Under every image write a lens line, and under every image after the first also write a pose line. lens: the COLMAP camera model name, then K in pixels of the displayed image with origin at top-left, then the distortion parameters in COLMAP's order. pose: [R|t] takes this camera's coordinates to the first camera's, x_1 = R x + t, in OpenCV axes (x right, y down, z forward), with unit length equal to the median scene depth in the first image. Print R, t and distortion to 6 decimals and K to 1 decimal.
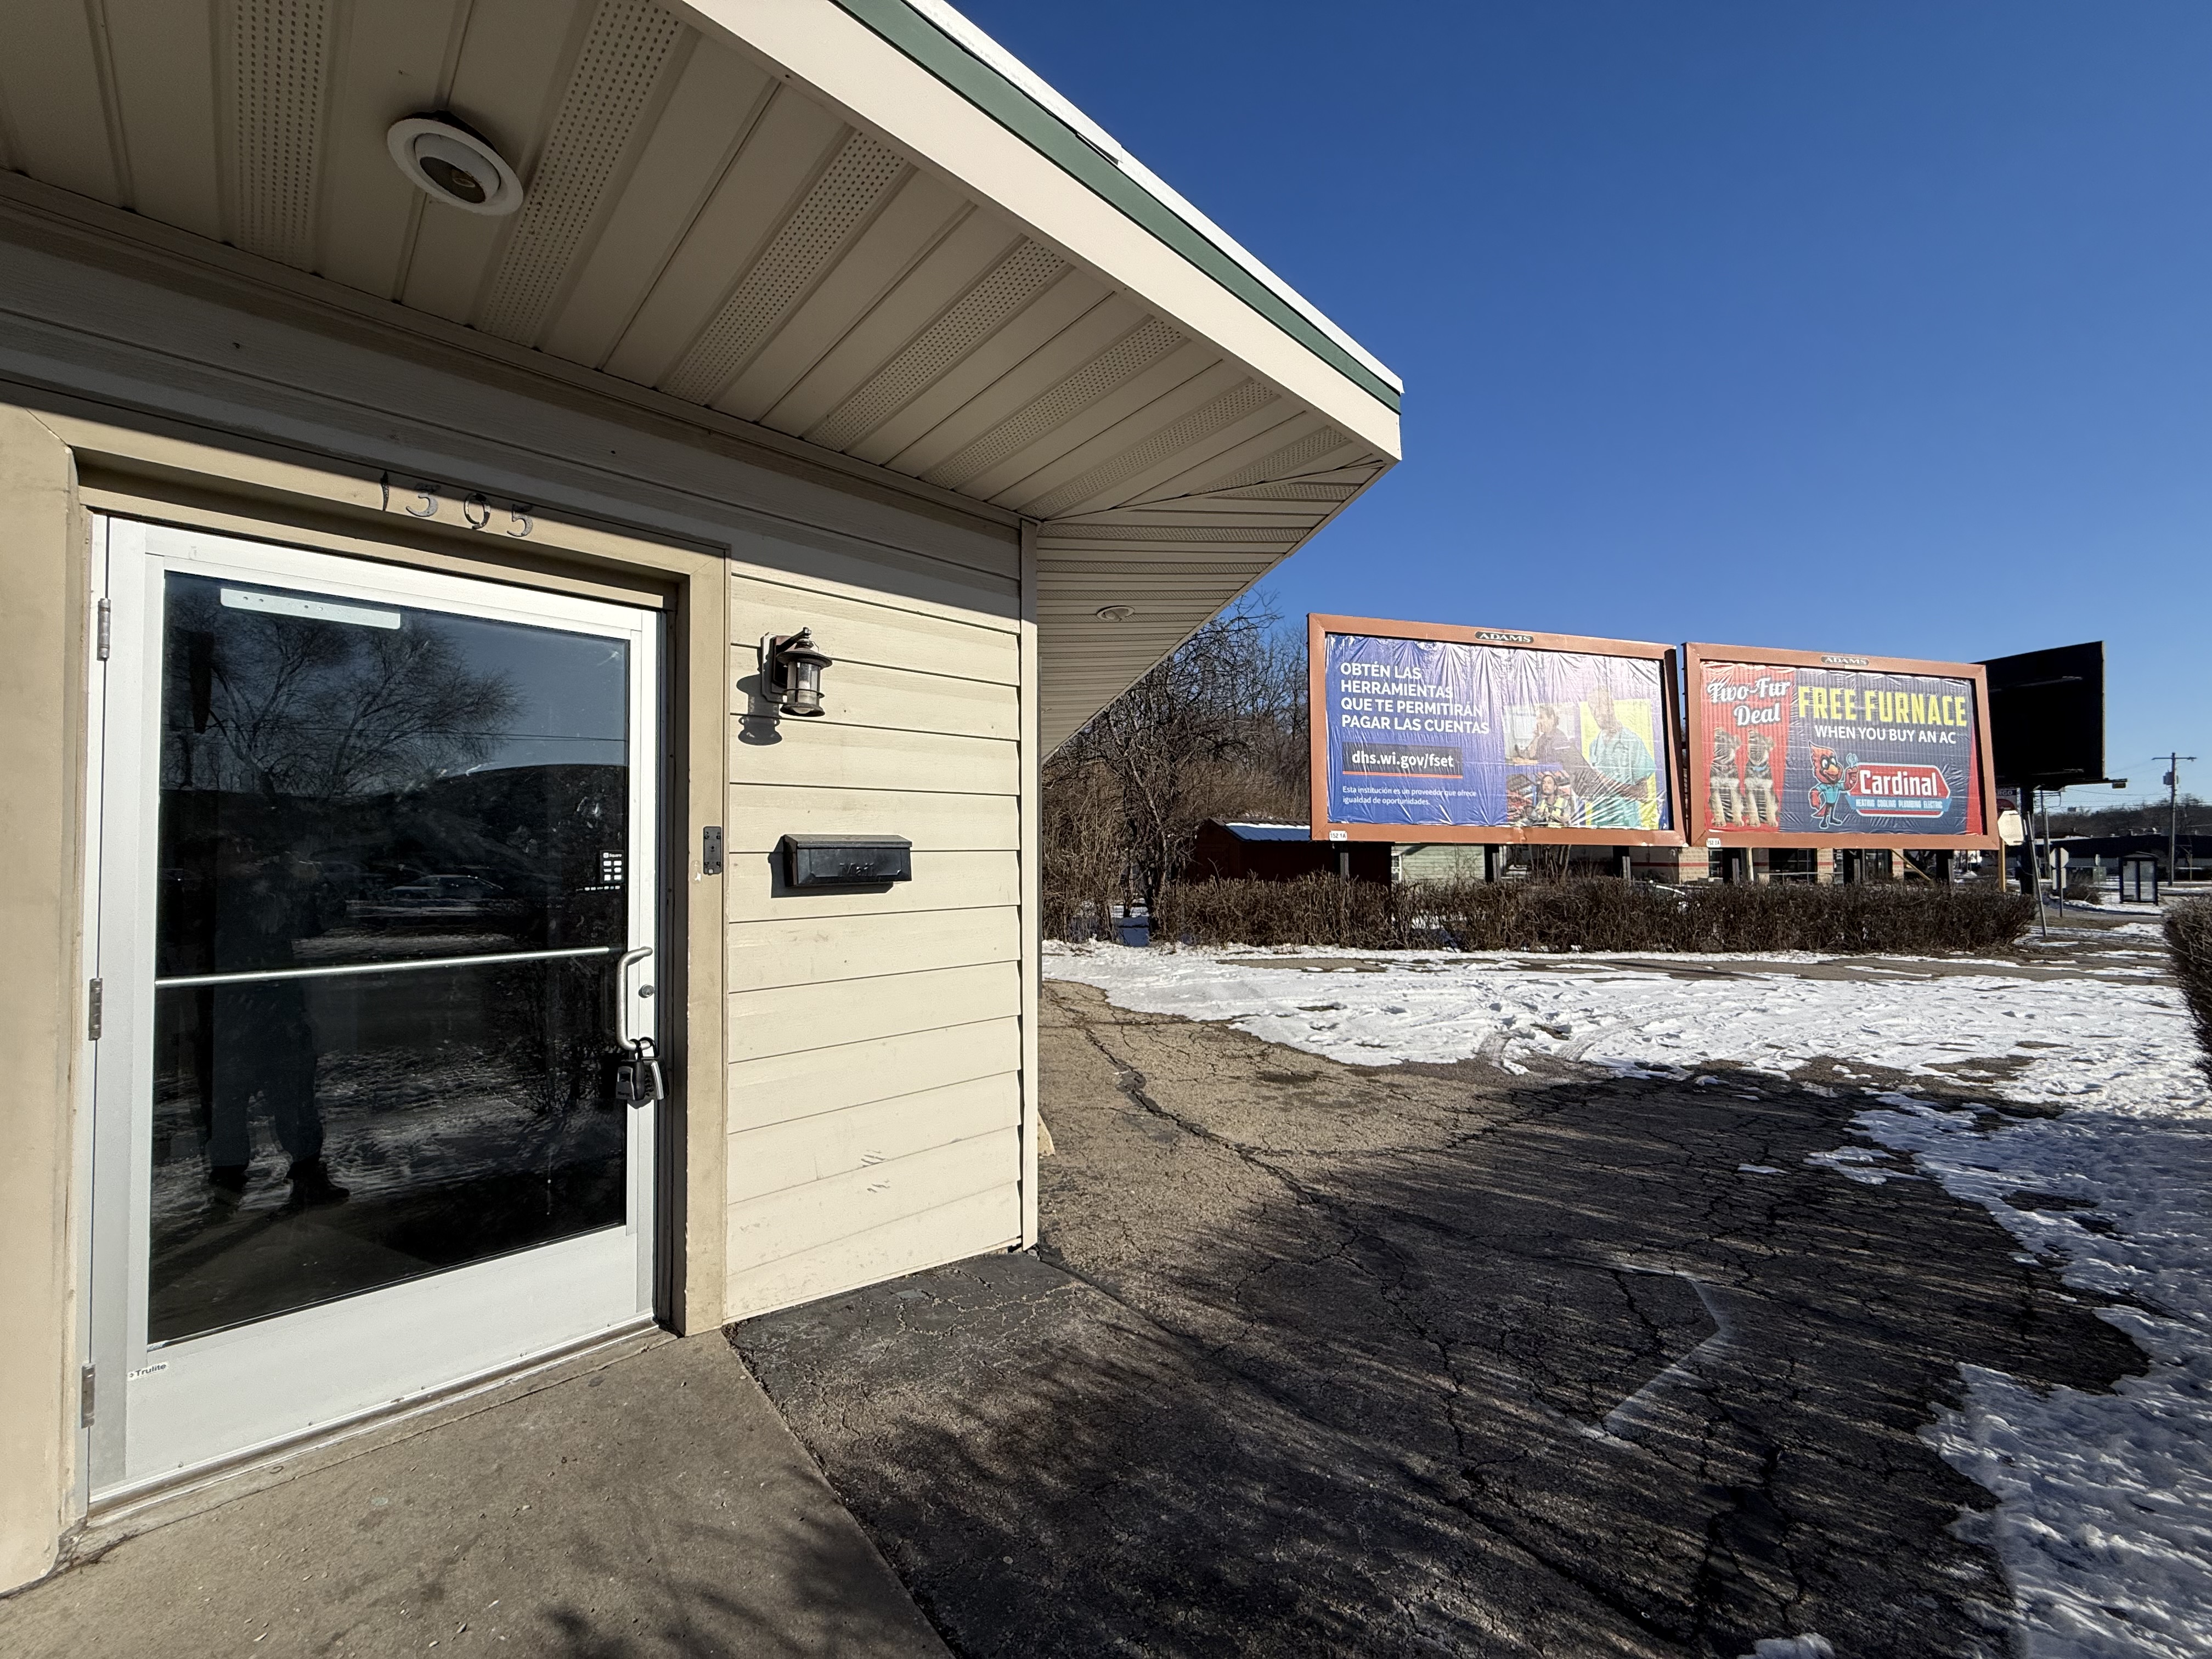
lens RADIAL K [[883.0, 0, 1101.9], [0, 883.0, 836.5], [0, 0, 1]] dist [0.003495, -0.000475]
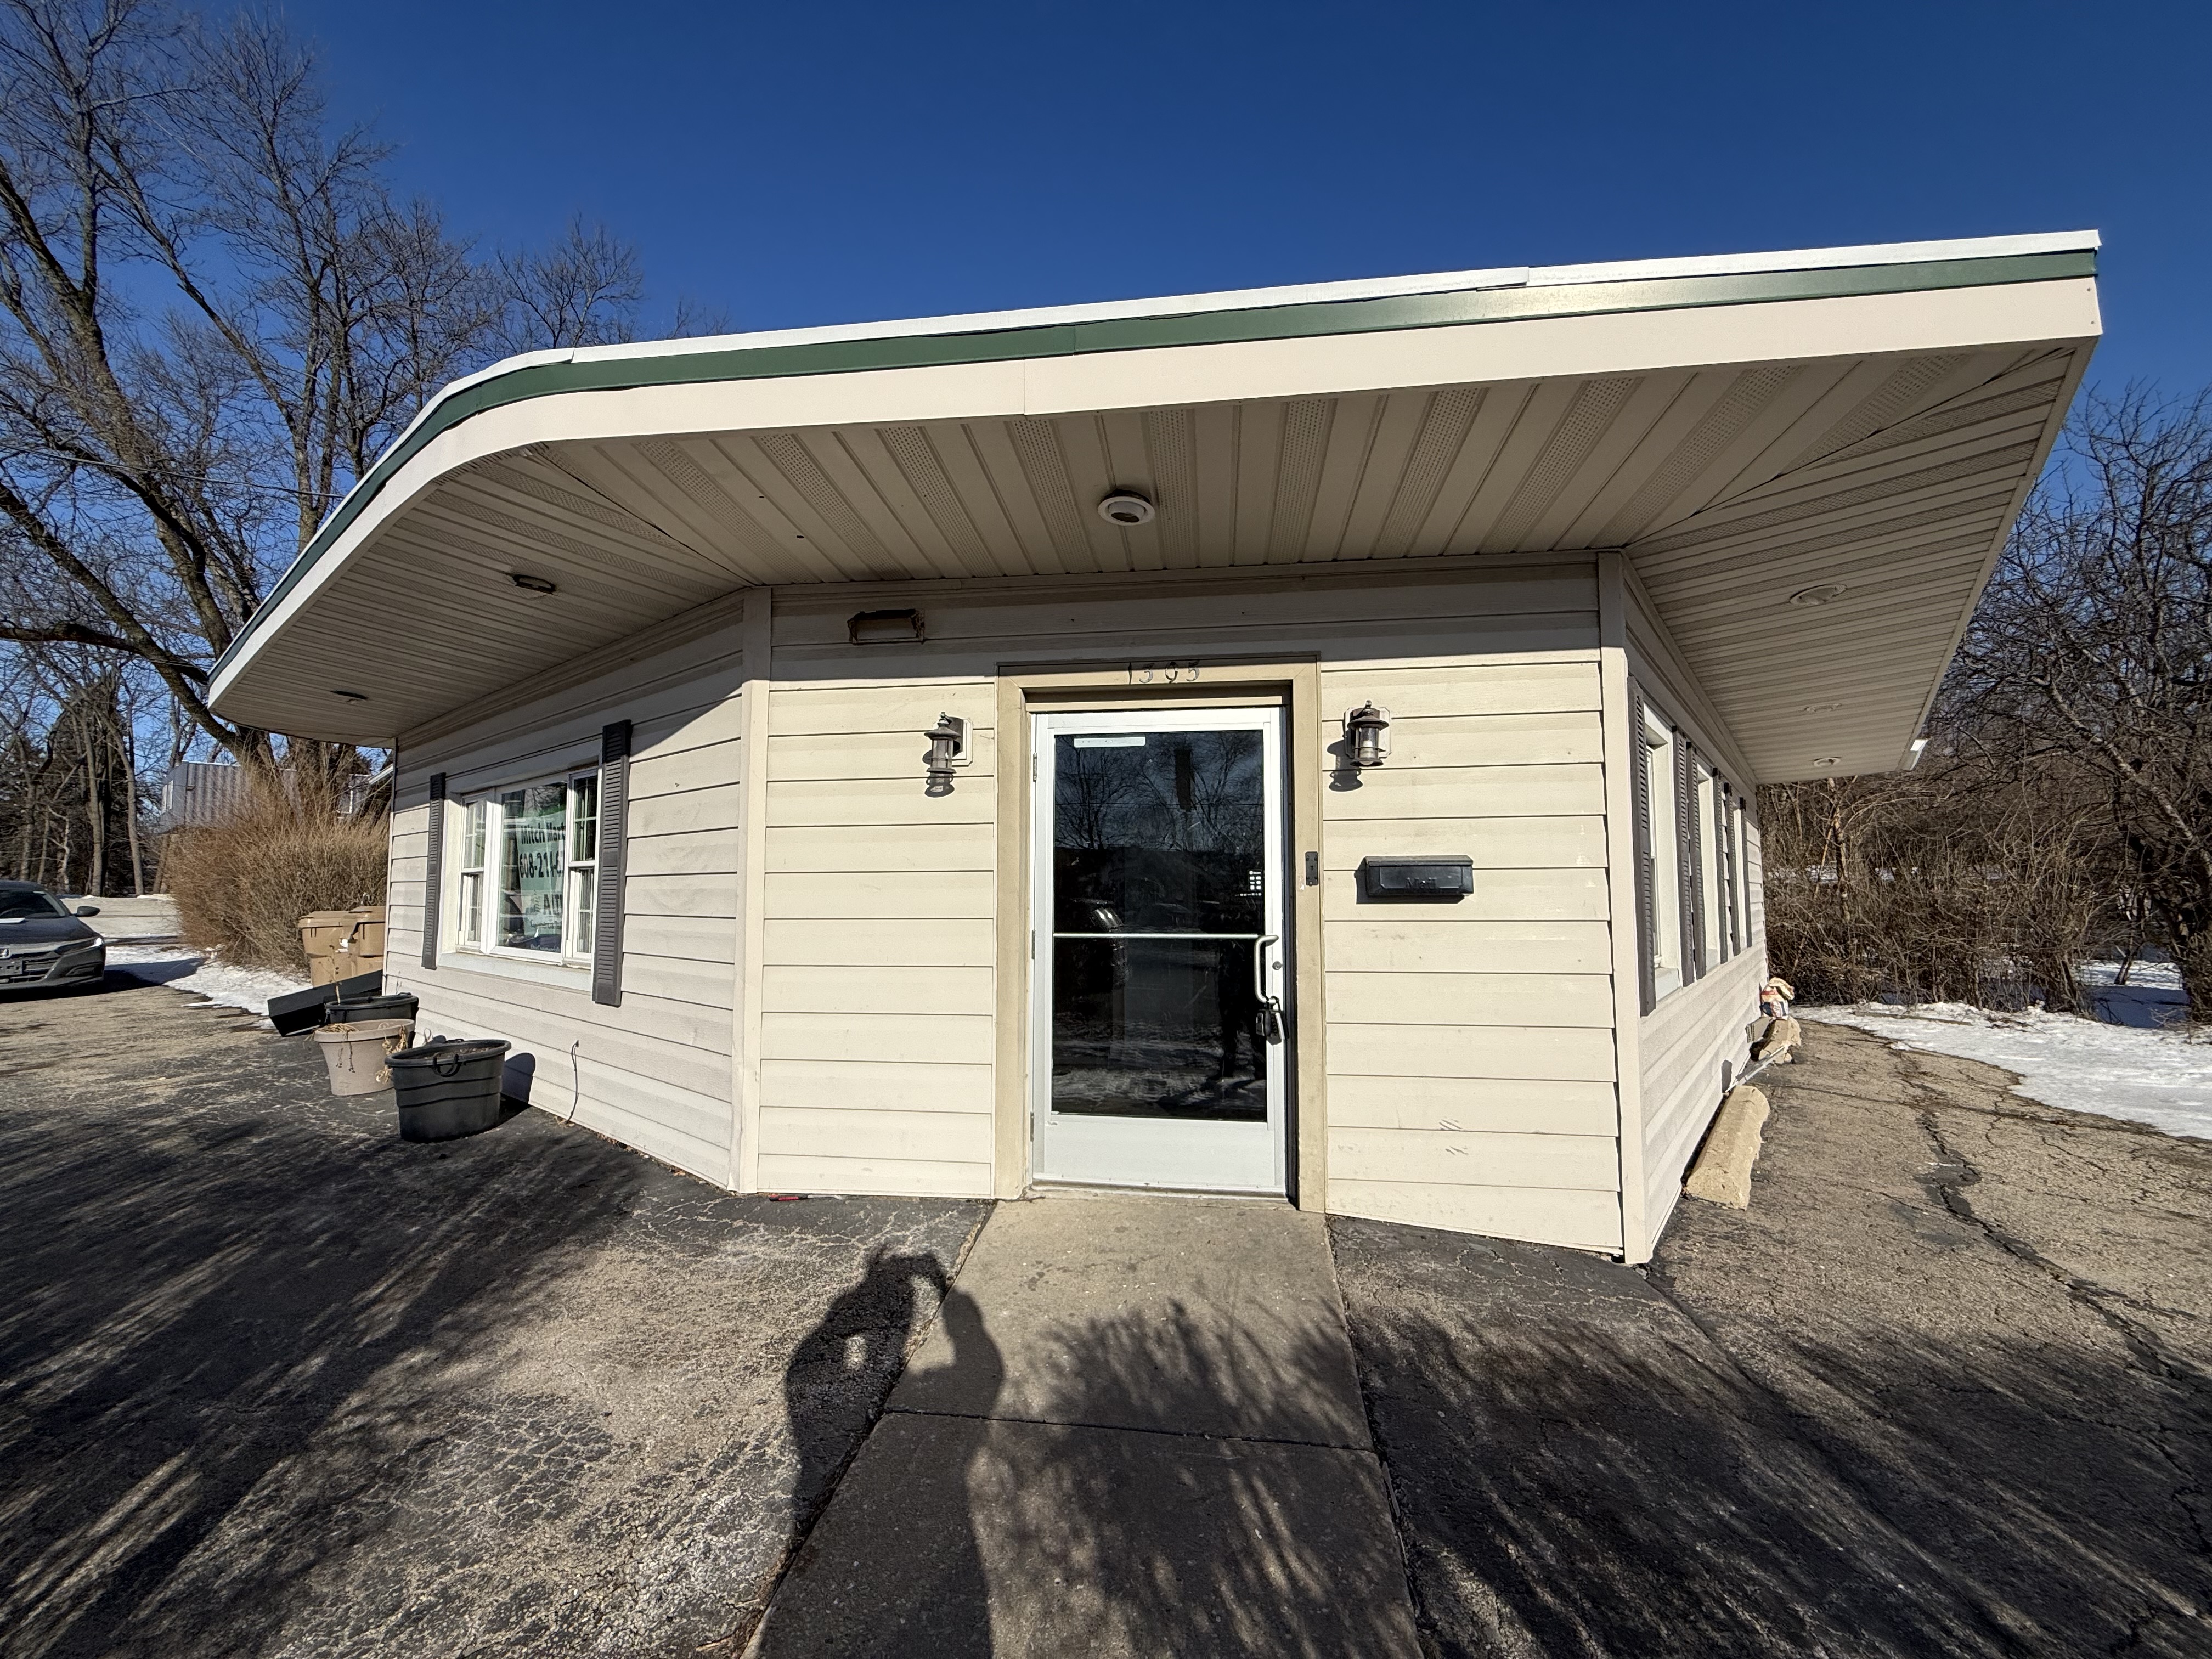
lens RADIAL K [[883.0, 0, 1106.1], [0, 883.0, 832.5], [0, 0, 1]] dist [0.003495, -0.000475]
pose [[0.623465, -0.050884, -0.780194, 0.457854], [0.012298, 0.998395, -0.055287, 0.032011], [0.781755, 0.024875, 0.623090, -0.138970]]
